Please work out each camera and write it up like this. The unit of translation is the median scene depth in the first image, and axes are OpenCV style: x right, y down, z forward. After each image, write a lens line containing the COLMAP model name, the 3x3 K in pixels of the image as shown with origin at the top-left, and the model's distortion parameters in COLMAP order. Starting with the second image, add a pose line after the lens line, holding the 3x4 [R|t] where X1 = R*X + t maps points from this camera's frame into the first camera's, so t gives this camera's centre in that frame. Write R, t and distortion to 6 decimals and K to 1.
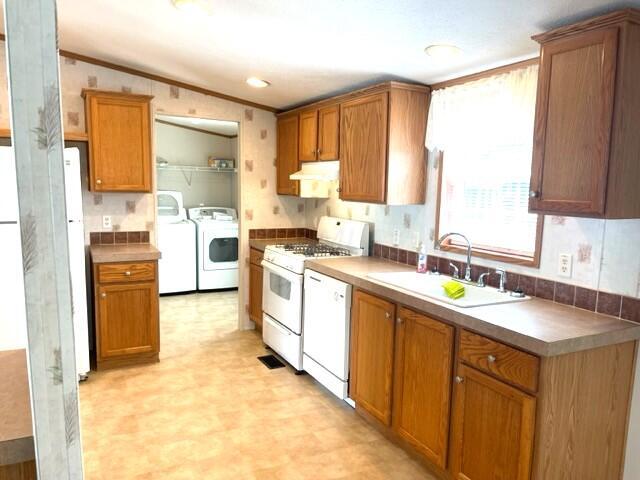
lens RADIAL K [[480.8, 0, 321.9], [0, 480.8, 246.7], [0, 0, 1]] dist [0.064100, -0.082680]
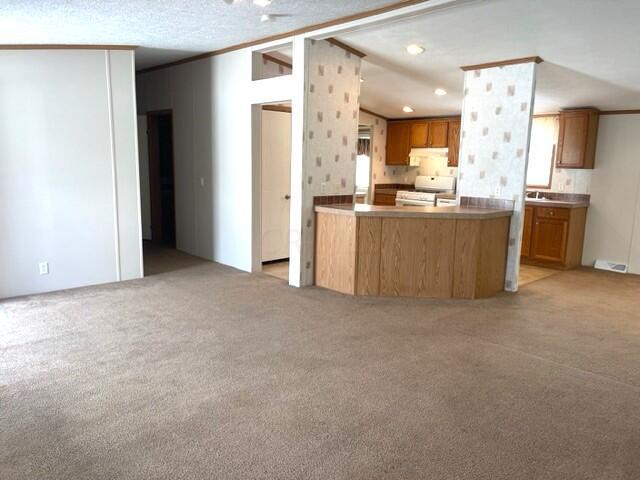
lens RADIAL K [[480.8, 0, 319.7], [0, 480.8, 241.7], [0, 0, 1]] dist [0.064100, -0.082680]
pose [[0.962751, -0.046223, 0.266408, -1.098570], [0.035055, 0.998302, 0.046527, 0.117801], [-0.268106, -0.035455, 0.962737, -0.933439]]
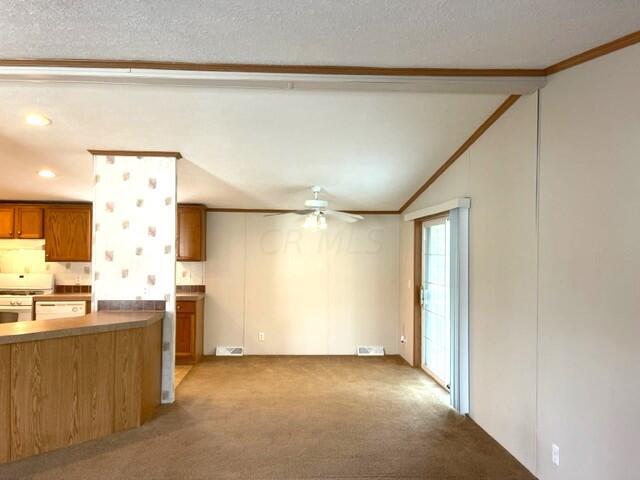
lens RADIAL K [[480.8, 0, 315.1], [0, 480.8, 241.4], [0, 0, 1]] dist [0.064100, -0.082680]
pose [[0.406566, 0.002152, 0.913619, -1.183337], [0.119443, 0.991289, -0.055488, 0.047335], [-0.905780, 0.131685, 0.402767, -0.617737]]
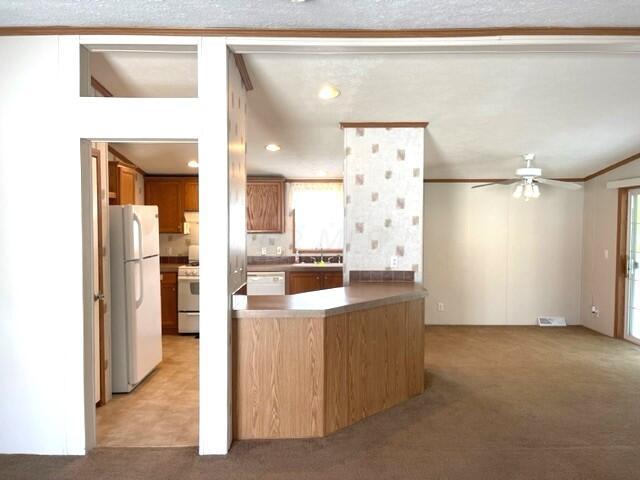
lens RADIAL K [[480.8, 0, 319.4], [0, 480.8, 241.9], [0, 0, 1]] dist [0.064100, -0.082680]
pose [[0.461311, -0.058175, 0.885329, -1.433382], [0.126698, 0.991941, -0.000838, -0.025373], [-0.878146, 0.112556, 0.464964, -0.107630]]
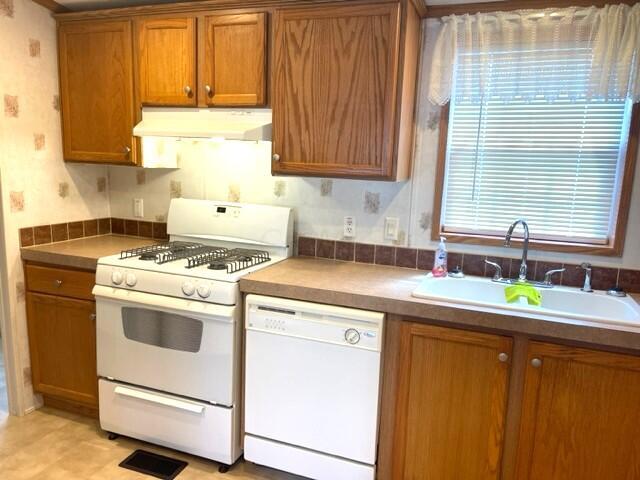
lens RADIAL K [[480.8, 0, 325.6], [0, 480.8, 242.2], [0, 0, 1]] dist [0.064100, -0.082680]
pose [[0.744082, -0.105931, 0.659637, -0.327609], [0.063990, 0.994110, 0.087462, -0.059270], [-0.665017, -0.022868, 0.746478, 0.488856]]
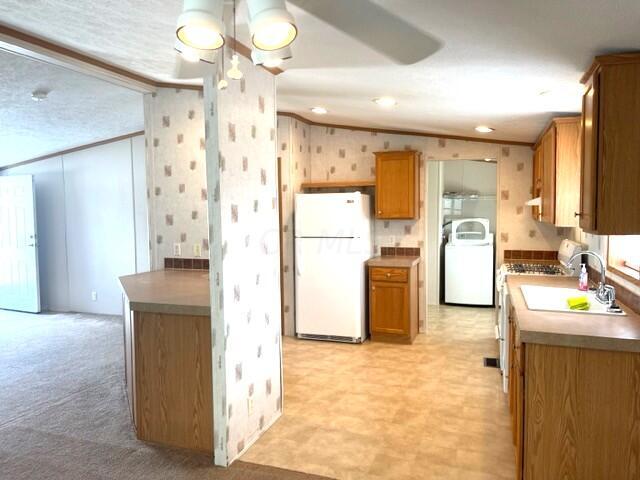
lens RADIAL K [[480.8, 0, 321.5], [0, 480.8, 238.6], [0, 0, 1]] dist [0.064100, -0.082680]
pose [[0.683790, 0.015948, -0.729504, 0.500260], [-0.072080, 0.996348, -0.045781, 0.026644], [0.726110, 0.083887, 0.682442, -0.126734]]
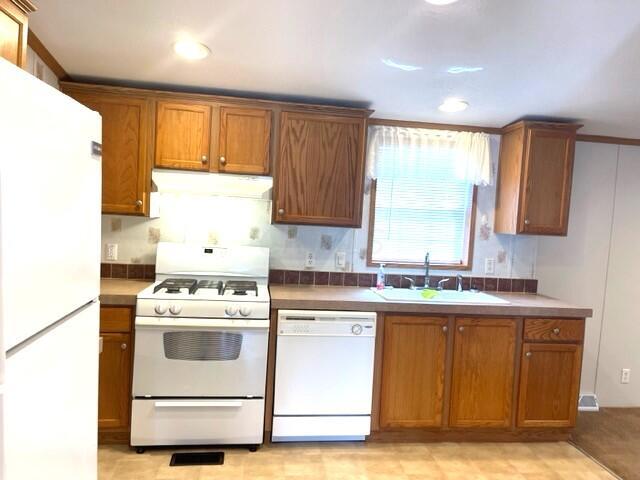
lens RADIAL K [[480.8, 0, 316.4], [0, 480.8, 243.5], [0, 0, 1]] dist [0.064100, -0.082680]
pose [[0.348533, -0.065757, 0.934987, -0.731345], [0.075797, 0.996246, 0.041811, -0.090615], [-0.934227, 0.056296, 0.352209, 0.629461]]
